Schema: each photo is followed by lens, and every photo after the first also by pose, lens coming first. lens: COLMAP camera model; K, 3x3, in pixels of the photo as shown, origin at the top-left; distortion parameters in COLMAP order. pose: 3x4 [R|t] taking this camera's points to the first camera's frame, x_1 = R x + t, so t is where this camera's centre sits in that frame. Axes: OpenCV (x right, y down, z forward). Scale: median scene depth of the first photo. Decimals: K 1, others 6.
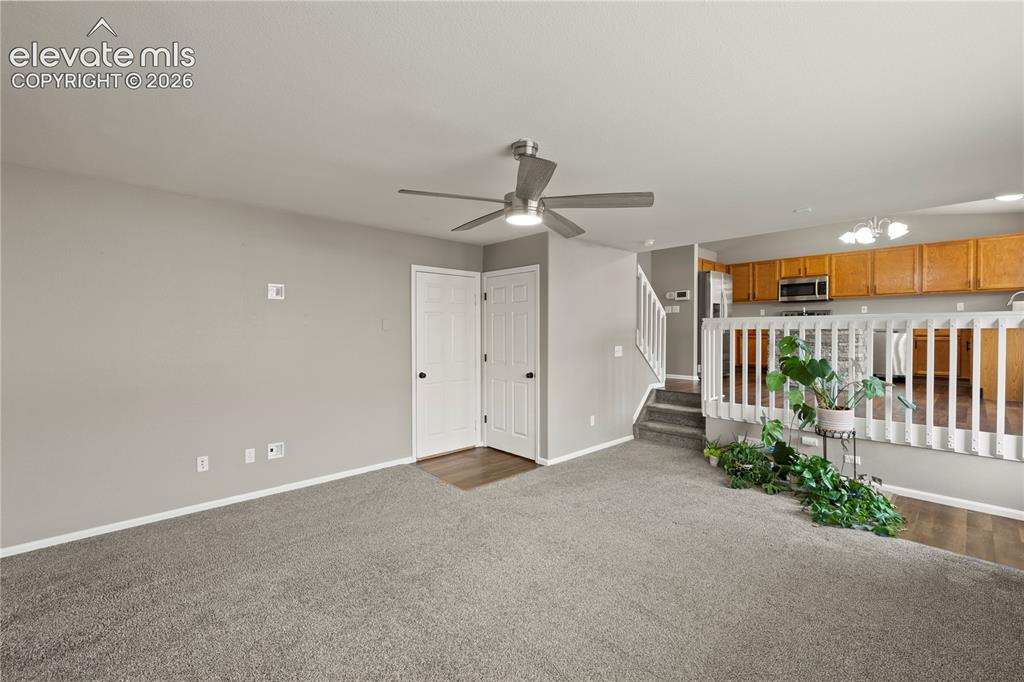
lens RADIAL K [[435.5, 0, 511.5], [0, 435.5, 337.0], [0, 0, 1]] dist [0.011412, 0.000428]
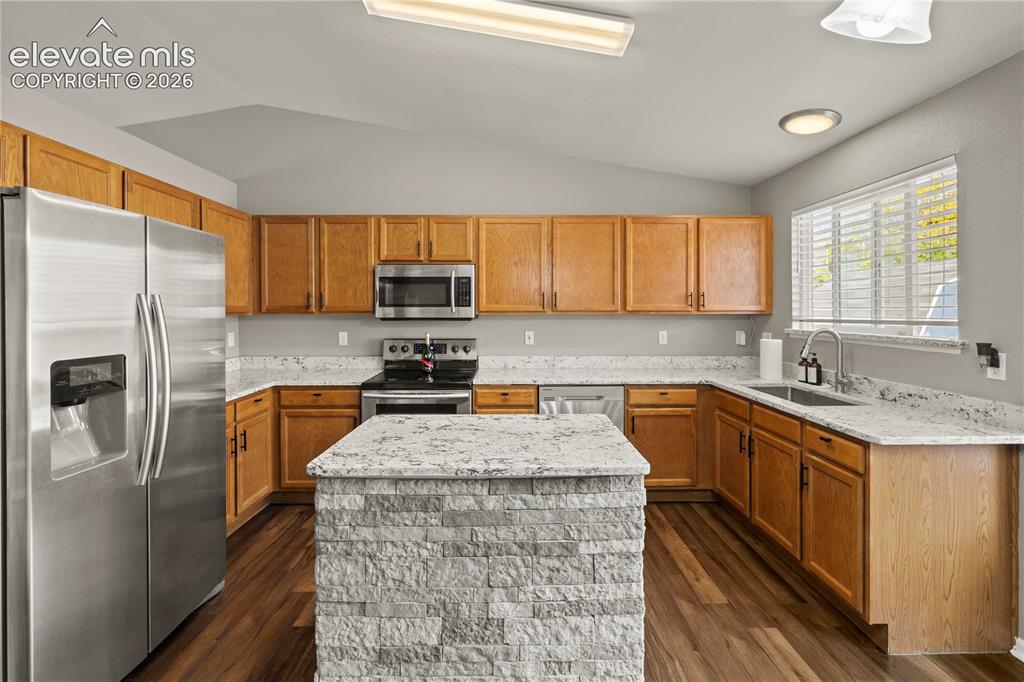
lens RADIAL K [[435.5, 0, 505.5], [0, 435.5, 313.4], [0, 0, 1]] dist [0.011412, 0.000428]
pose [[0.681015, -0.002550, 0.732265, 0.580147], [0.011003, 0.999917, -0.006750, -0.119320], [-0.732187, 0.012654, 0.680986, 0.929907]]
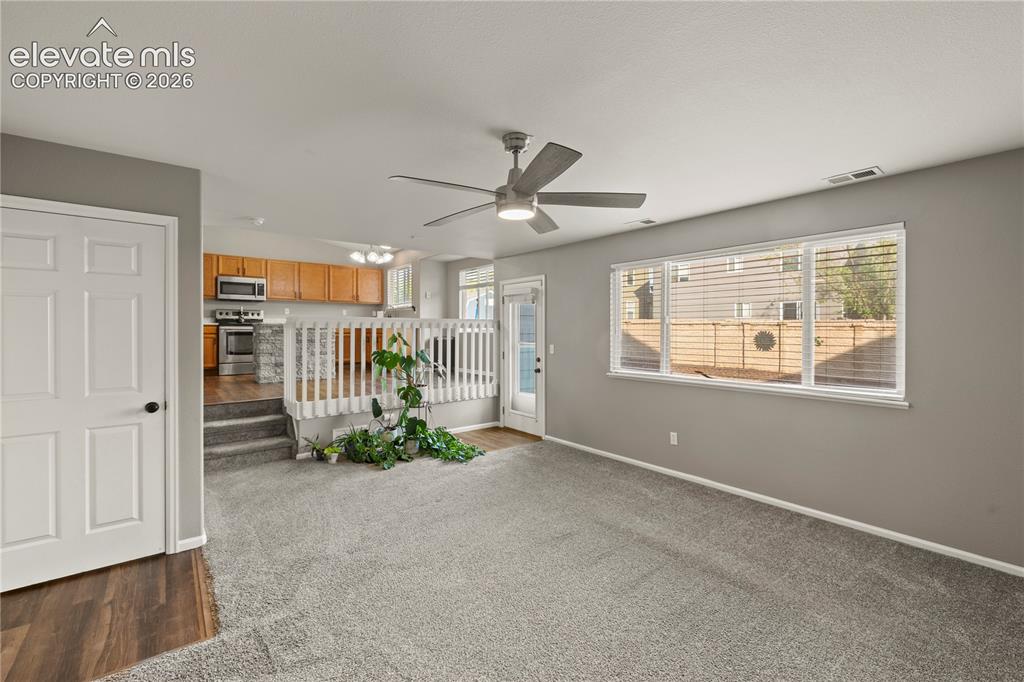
lens RADIAL K [[435.5, 0, 510.0], [0, 435.5, 332.6], [0, 0, 1]] dist [0.011412, 0.000428]
pose [[0.081697, -0.006336, 0.996637, -0.422573], [0.013018, 0.999901, 0.005289, -0.005693], [-0.996572, 0.012542, 0.081772, 0.422098]]
